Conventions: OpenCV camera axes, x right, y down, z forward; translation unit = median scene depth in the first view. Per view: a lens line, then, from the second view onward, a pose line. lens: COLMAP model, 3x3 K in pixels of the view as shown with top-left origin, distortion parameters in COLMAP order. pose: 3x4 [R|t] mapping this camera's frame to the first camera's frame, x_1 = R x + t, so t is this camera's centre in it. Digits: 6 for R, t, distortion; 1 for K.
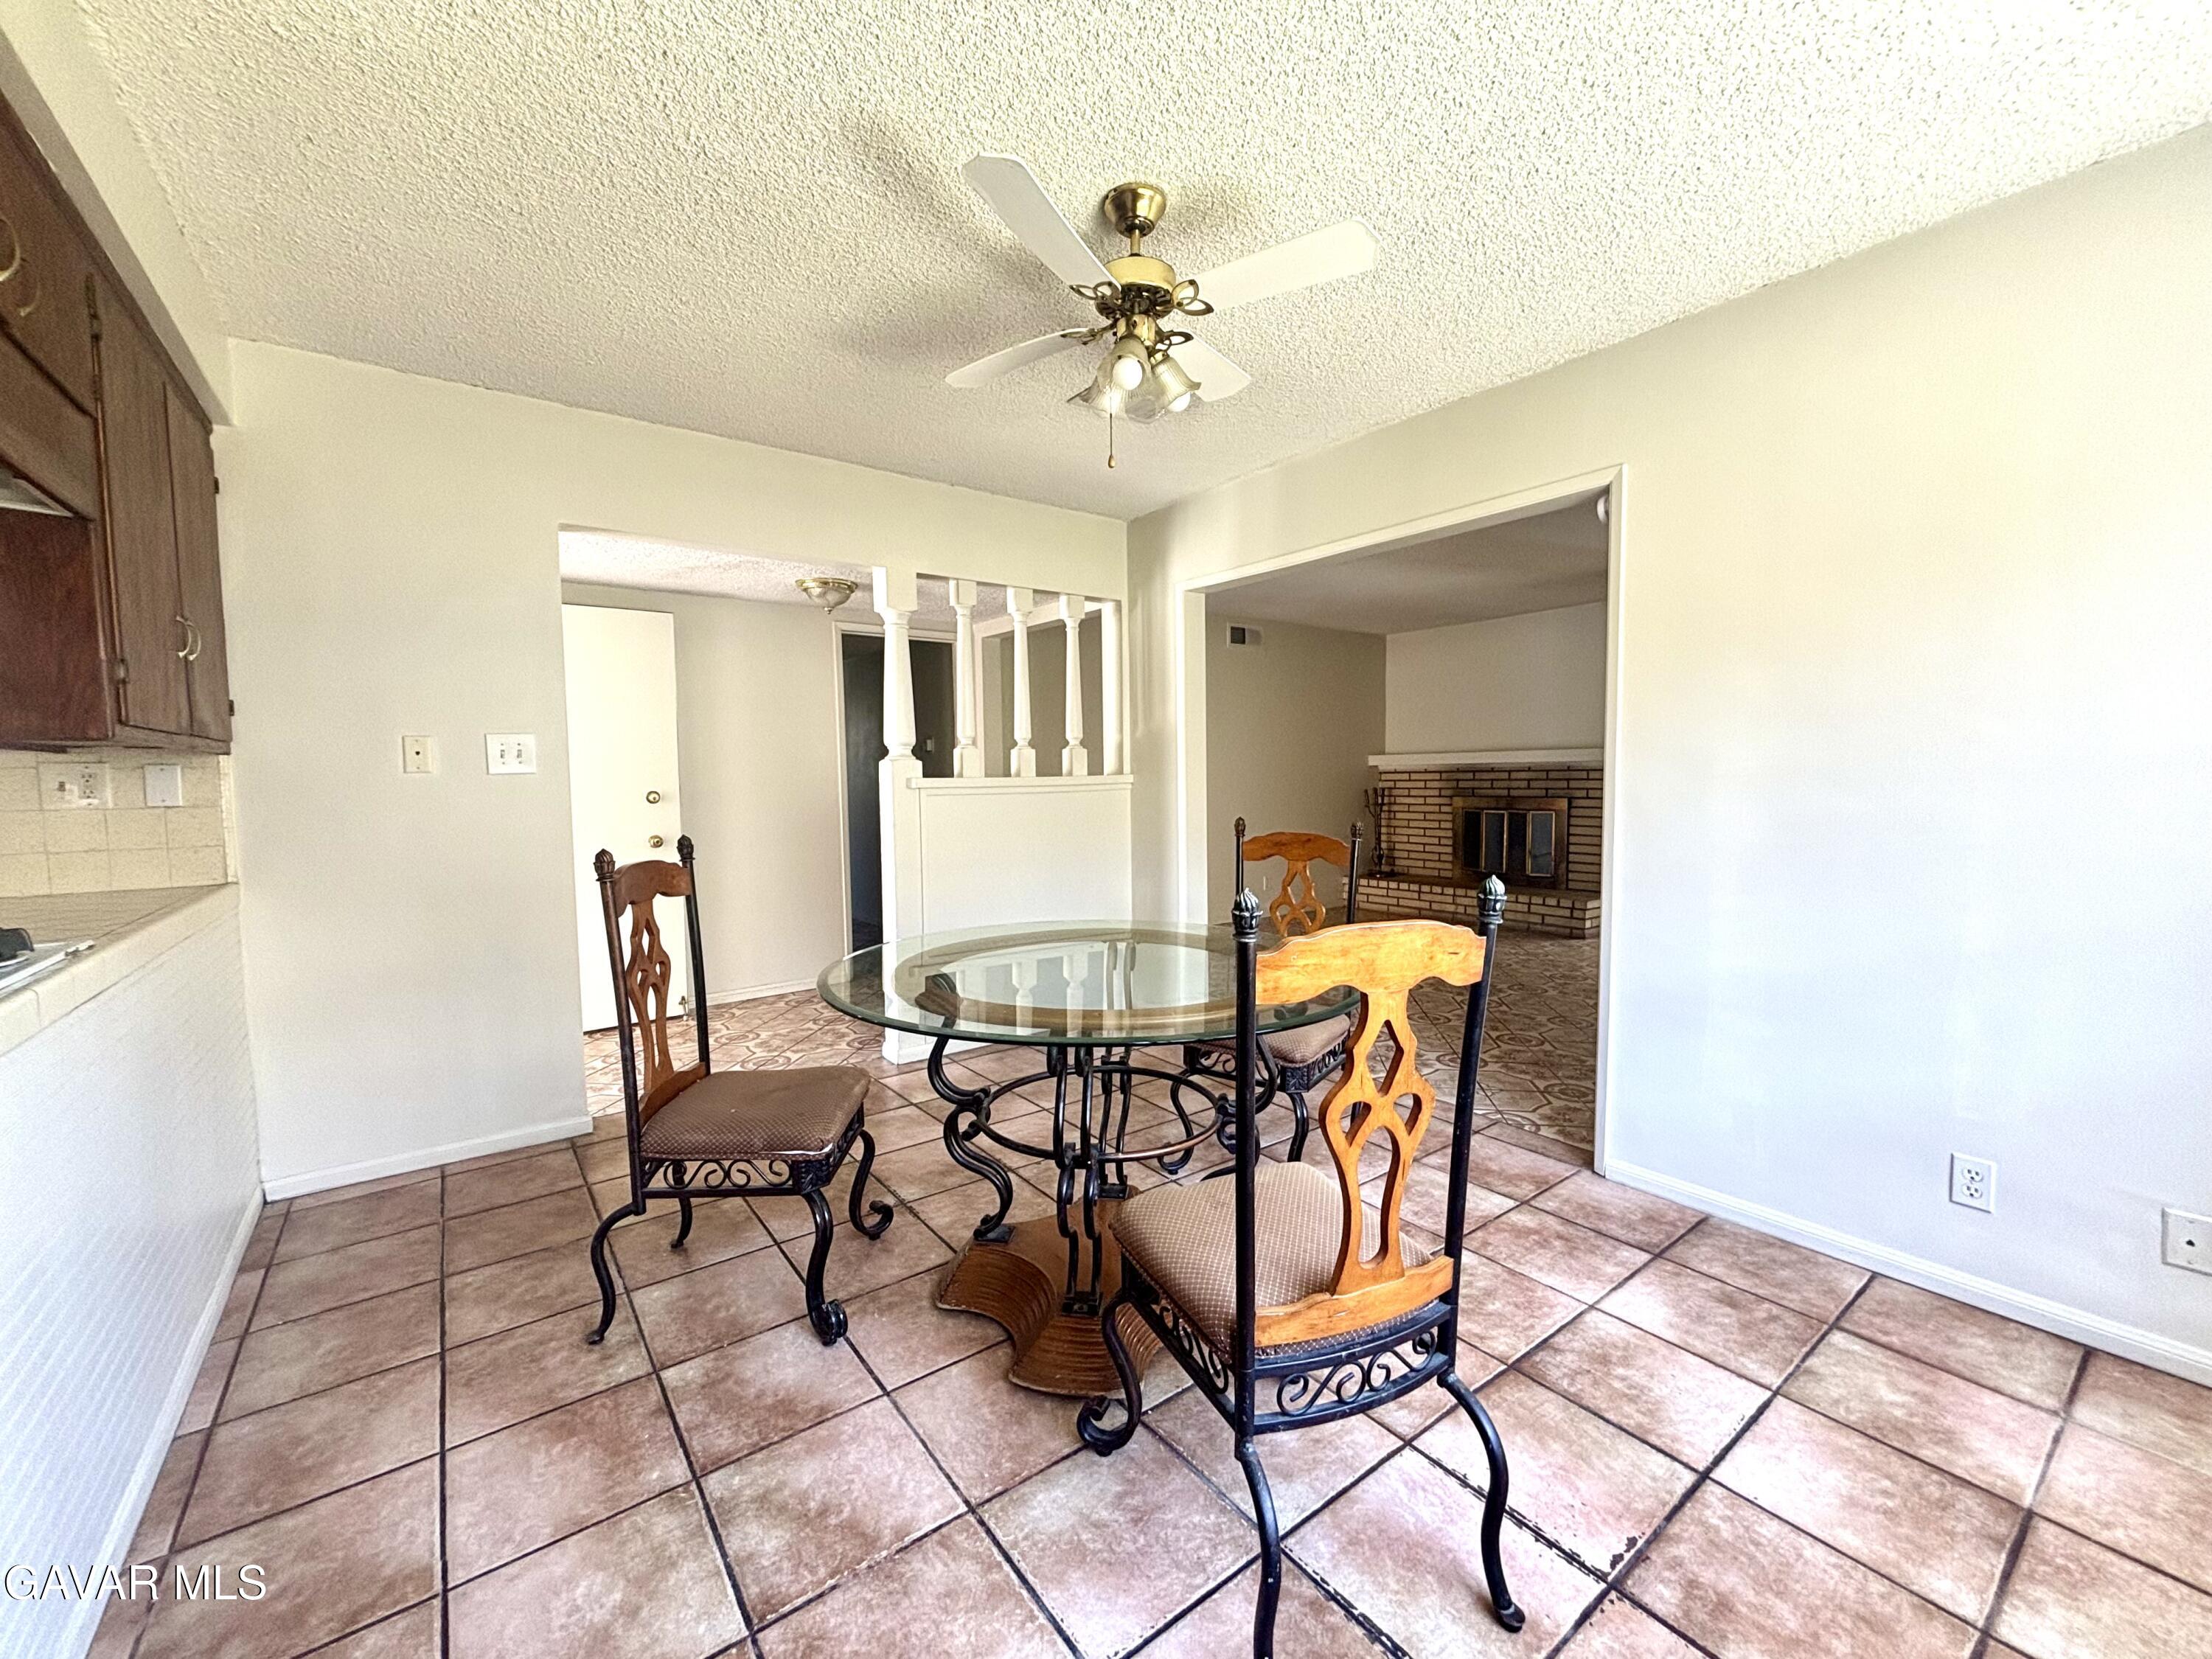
lens RADIAL K [[887.1, 0, 1112.4], [0, 887.1, 825.5], [0, 0, 1]] dist [0.000783, 0.000136]
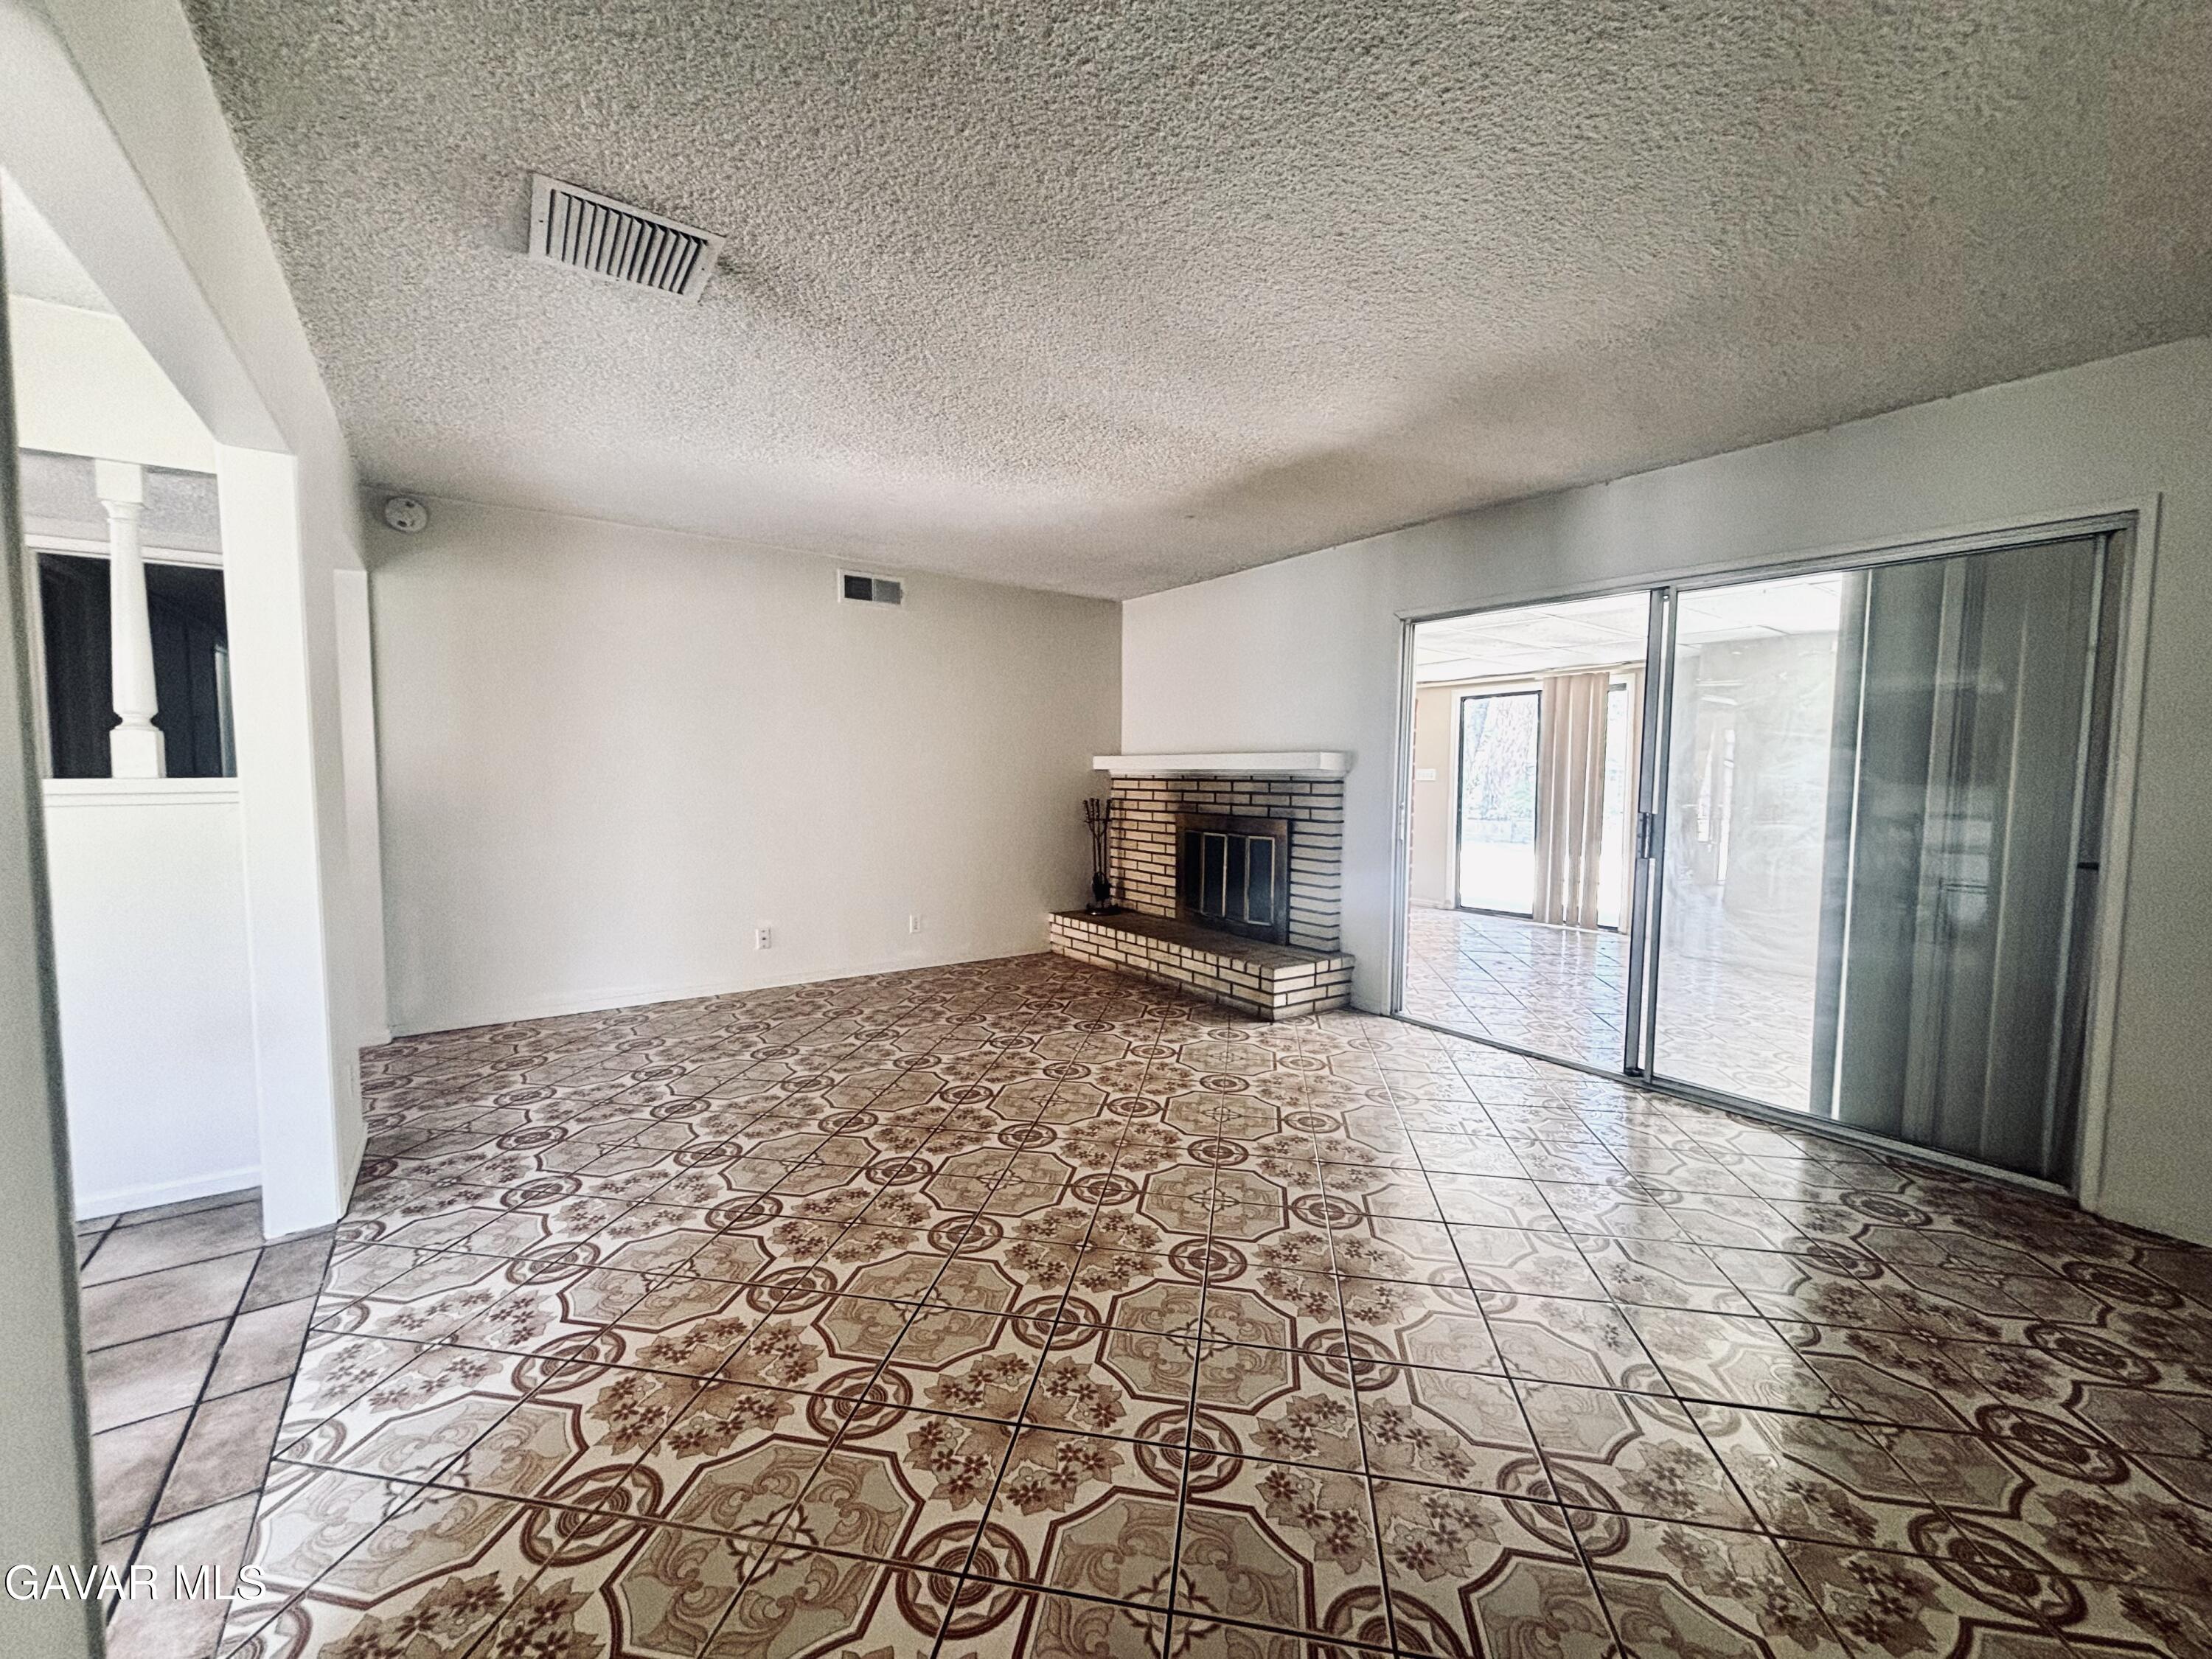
lens RADIAL K [[895.1, 0, 1120.6], [0, 895.1, 830.2], [0, 0, 1]] dist [0.000127, -0.000045]
pose [[0.999622, 0.022845, -0.015319, 0.371183], [-0.022721, 0.999708, 0.008191, -0.024352], [0.015501, -0.007839, 0.999849, 0.255019]]
